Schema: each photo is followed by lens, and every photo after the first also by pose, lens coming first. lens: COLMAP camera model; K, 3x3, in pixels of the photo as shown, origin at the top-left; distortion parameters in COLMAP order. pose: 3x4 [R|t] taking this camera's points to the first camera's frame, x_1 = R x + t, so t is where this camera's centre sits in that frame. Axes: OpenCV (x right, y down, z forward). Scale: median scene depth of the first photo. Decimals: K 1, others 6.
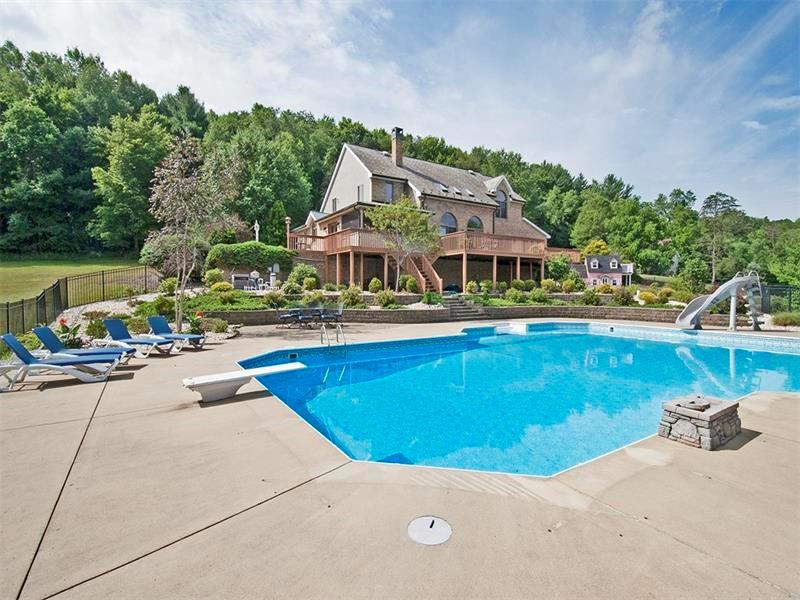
lens RADIAL K [[388.5, 0, 400.0], [0, 388.5, 300.0], [0, 0, 1]] dist [-0.000094, -0.000041]
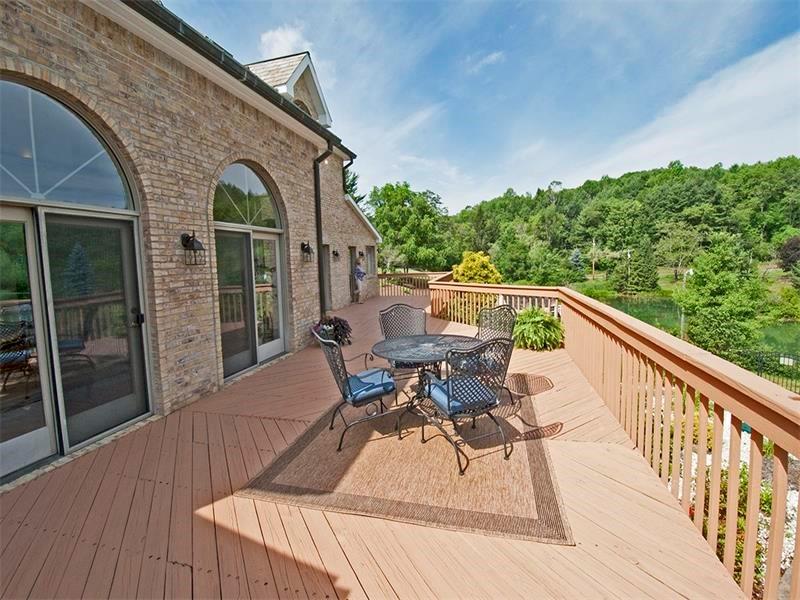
lens RADIAL K [[356.7, 0, 400.6], [0, 356.7, 285.0], [0, 0, 1]] dist [0.036688, -0.025002]
pose [[0.738013, -0.071627, 0.670974, 0.069067], [0.053705, 0.997431, 0.047405, -0.087494], [-0.672646, 0.001049, 0.739964, 0.453683]]
